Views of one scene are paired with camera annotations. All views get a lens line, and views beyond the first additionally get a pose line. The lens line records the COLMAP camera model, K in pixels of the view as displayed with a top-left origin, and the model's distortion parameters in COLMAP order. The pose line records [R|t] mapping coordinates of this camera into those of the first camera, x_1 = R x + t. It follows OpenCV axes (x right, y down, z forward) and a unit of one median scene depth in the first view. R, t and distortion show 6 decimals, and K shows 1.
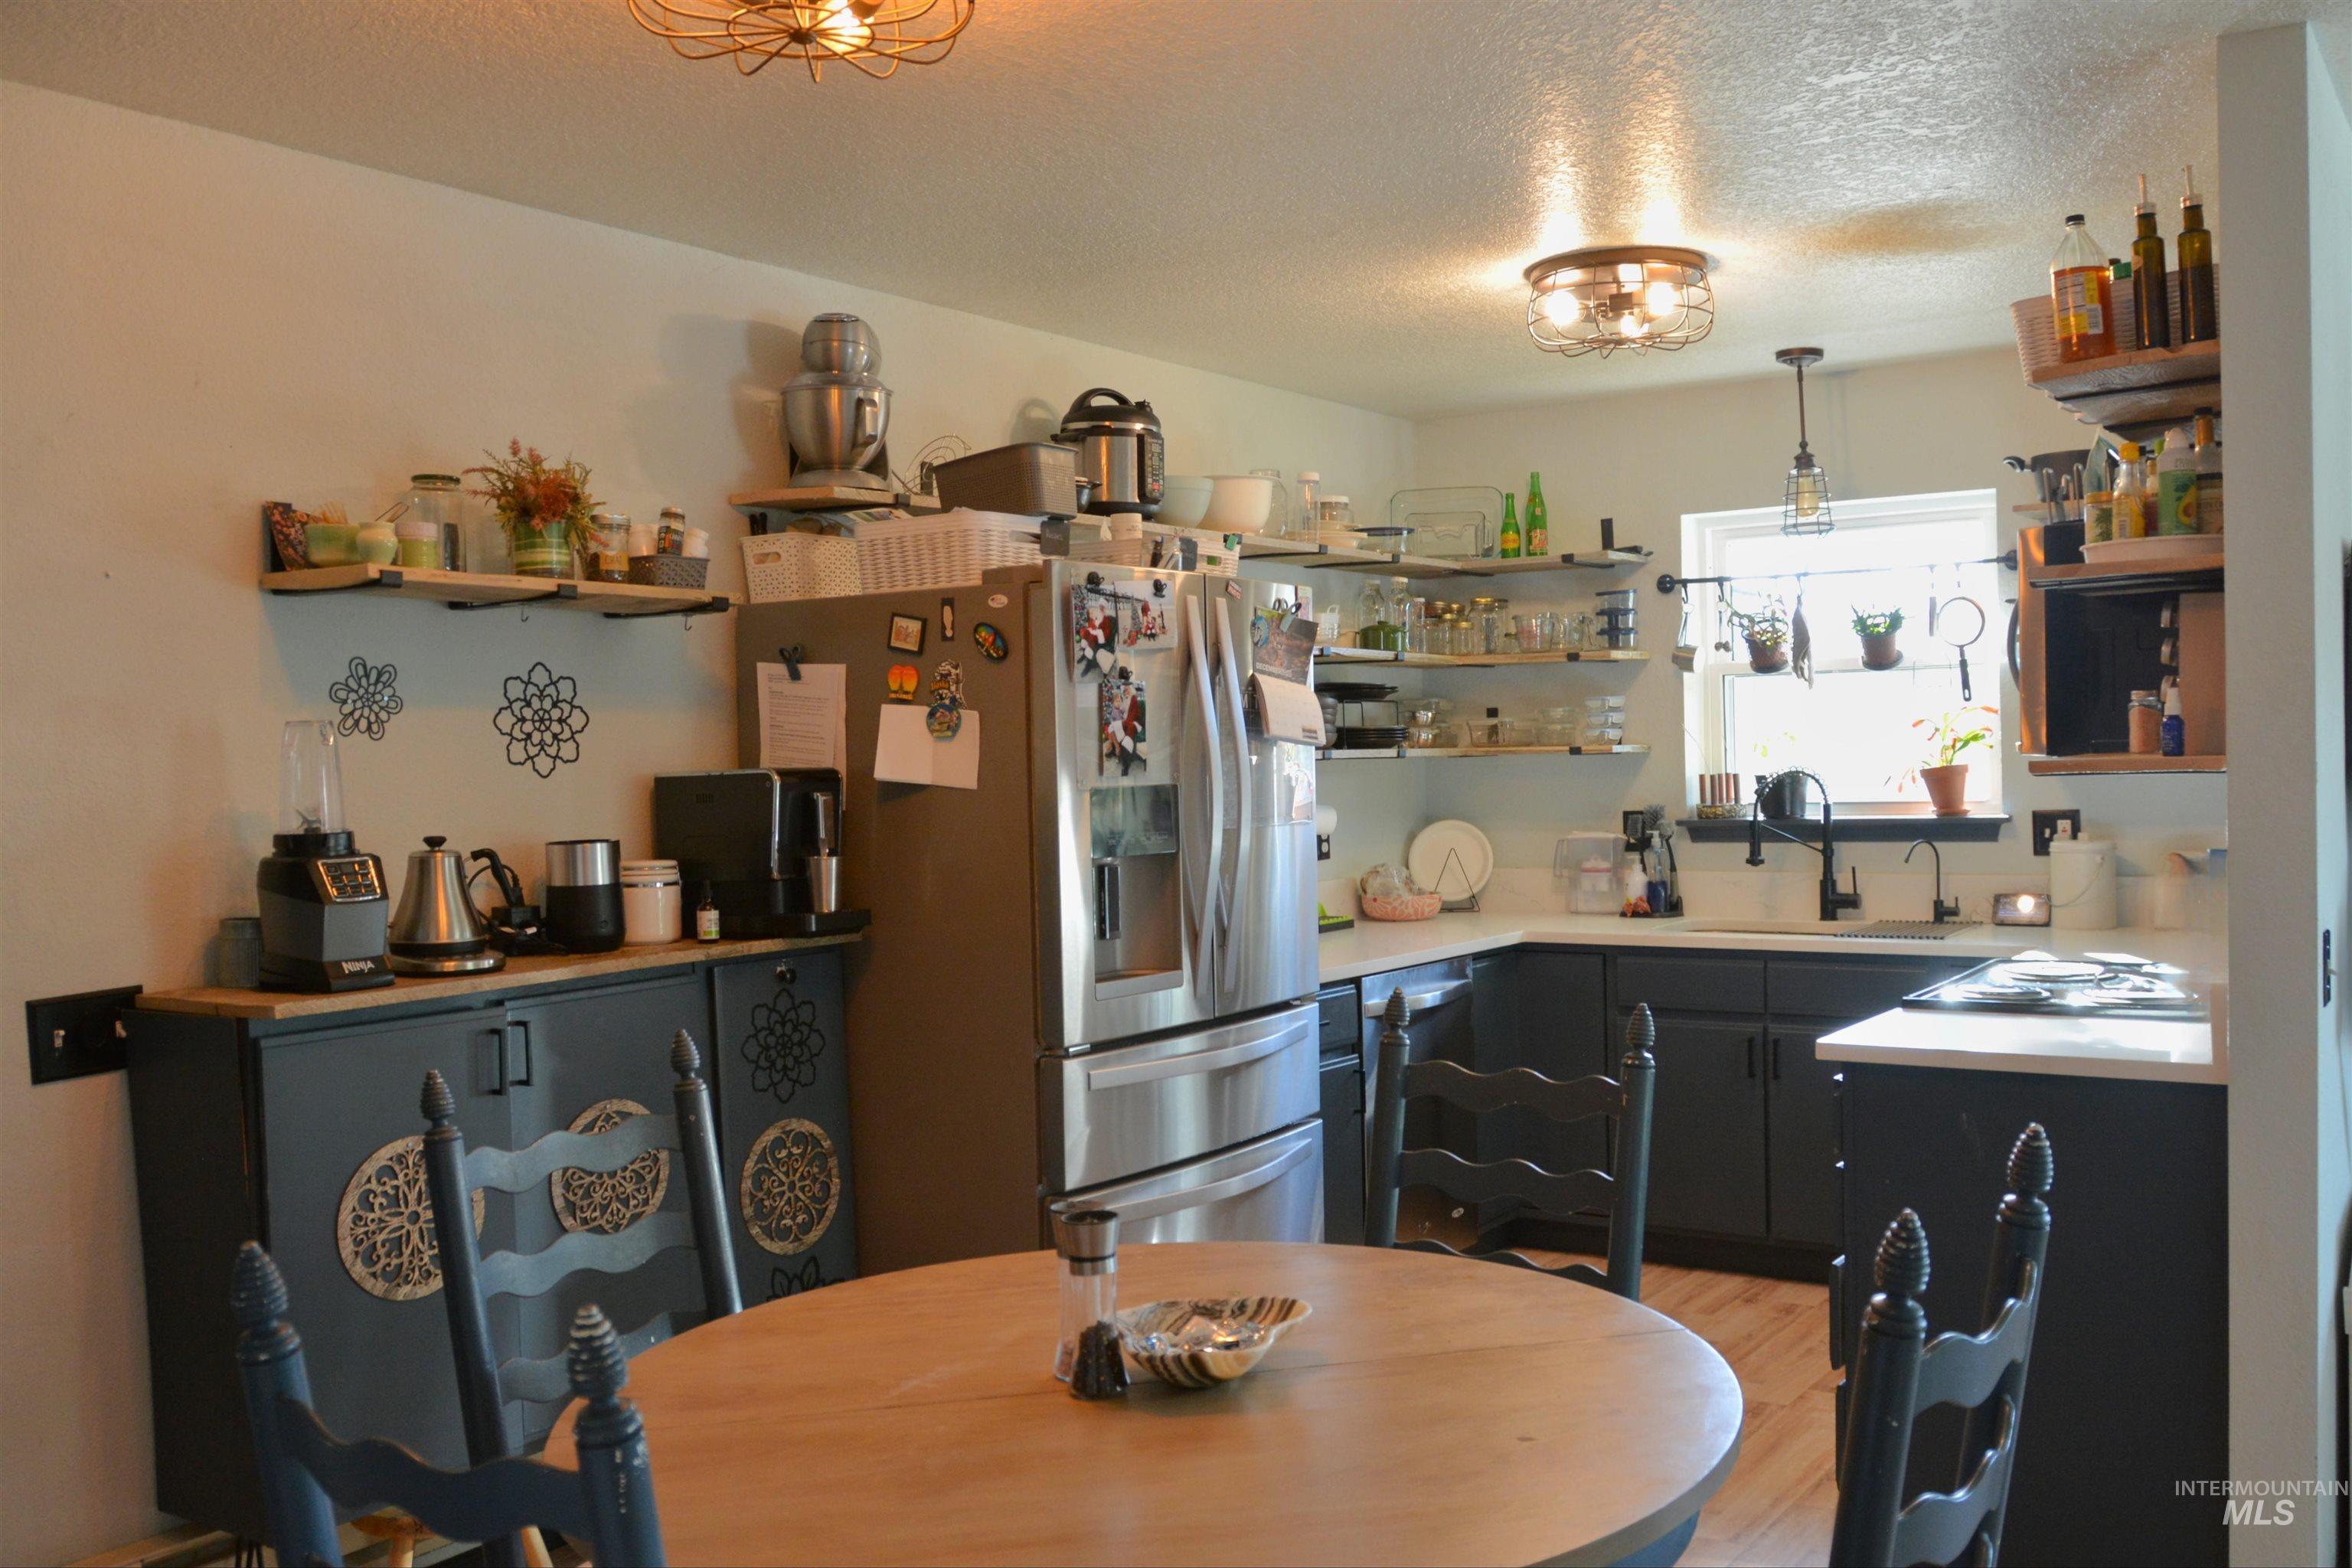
lens RADIAL K [[2175.3, 0, 1177.5], [0, 2175.3, 788.4], [0, 0, 1]] dist [-0.002967, 0.000000]
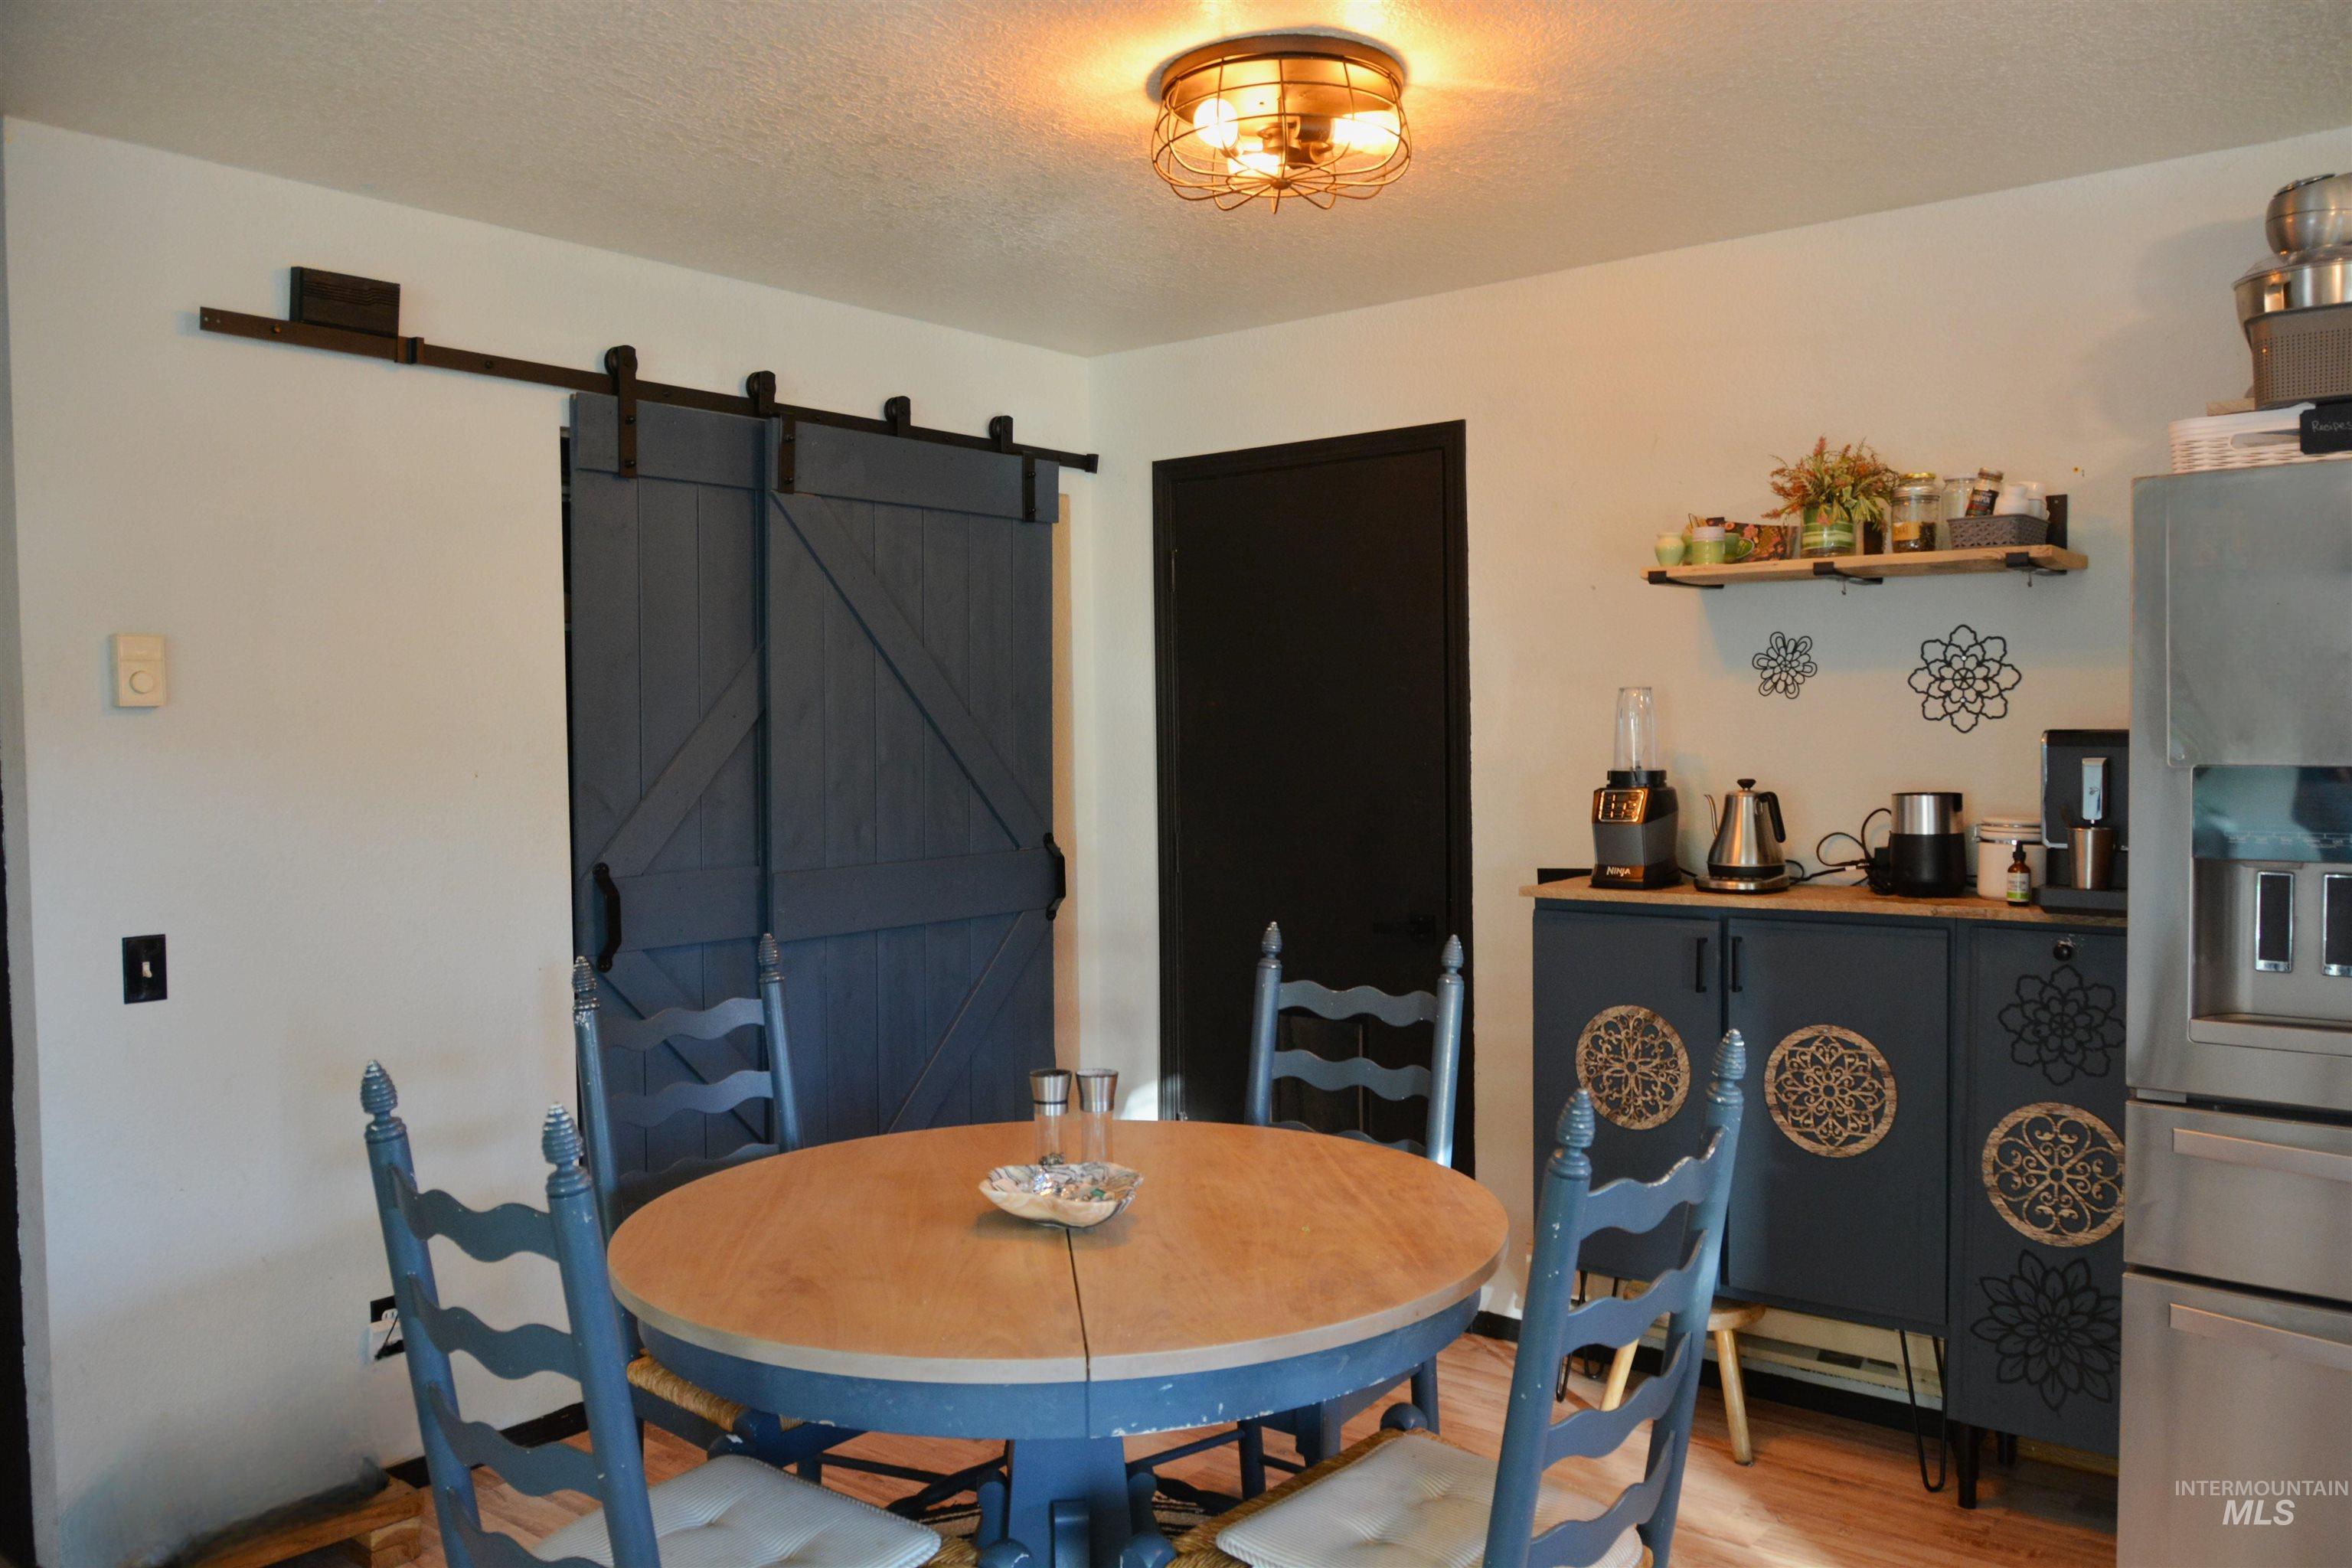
lens RADIAL K [[1832.4, 0, 1177.9], [0, 1832.4, 783.4], [0, 0, 1]] dist [-0.008017, -0.003268]
pose [[-0.109005, 0.057384, -0.992383, 0.662899], [-0.002209, 0.998316, 0.057970, -0.032149], [0.994039, 0.008511, -0.108695, 0.732977]]
